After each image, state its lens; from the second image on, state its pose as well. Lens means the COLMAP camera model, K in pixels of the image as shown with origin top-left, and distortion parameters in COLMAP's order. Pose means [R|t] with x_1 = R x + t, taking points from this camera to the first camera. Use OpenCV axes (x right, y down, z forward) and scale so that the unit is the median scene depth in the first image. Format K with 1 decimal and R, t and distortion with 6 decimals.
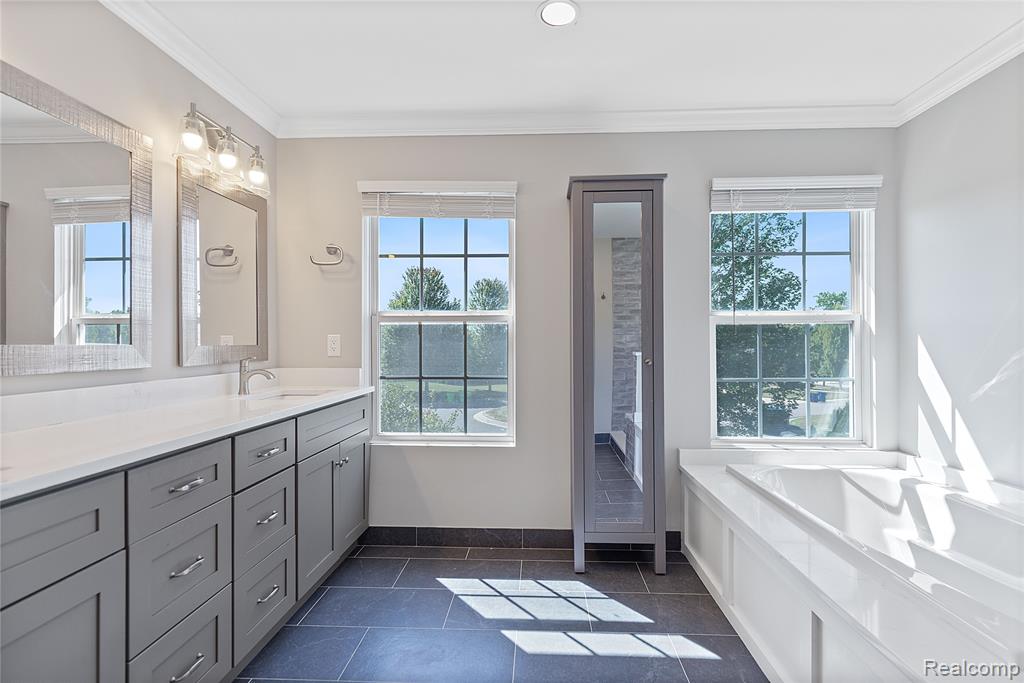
lens RADIAL K [[469.0, 0, 521.1], [0, 469.0, 341.4], [0, 0, 1]] dist [0.001766, 0.000252]
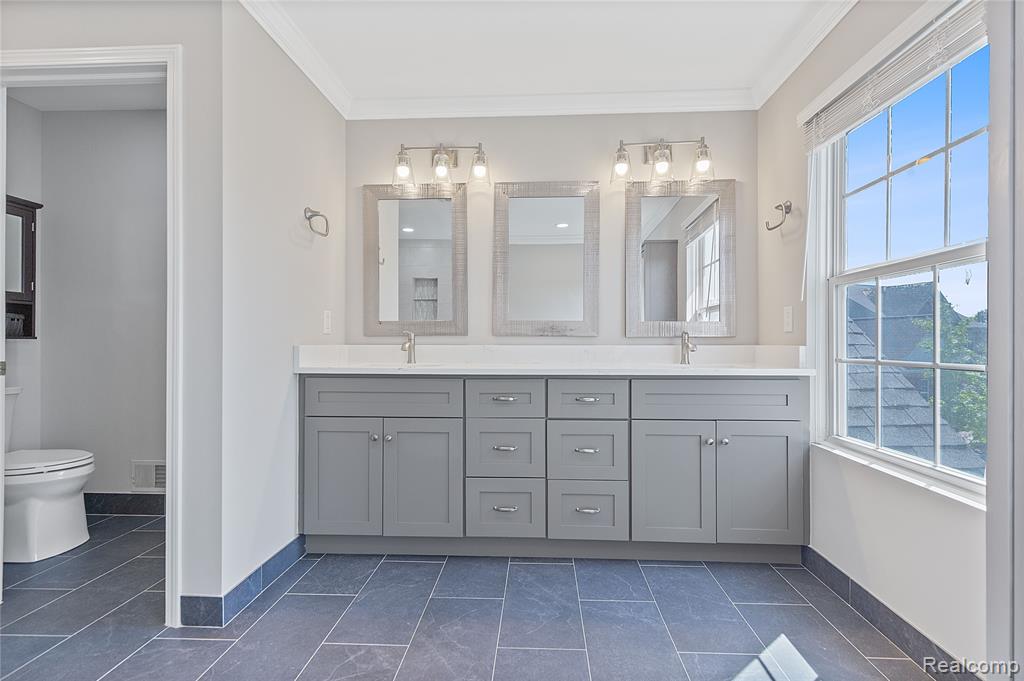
lens RADIAL K [[469.0, 0, 521.1], [0, 469.0, 342.0], [0, 0, 1]] dist [0.001766, 0.000252]
pose [[-0.010910, -0.000349, -0.999940, 0.555135], [0.002256, 0.999997, -0.000374, 0.059872], [0.999938, -0.002259, -0.010909, 0.623812]]
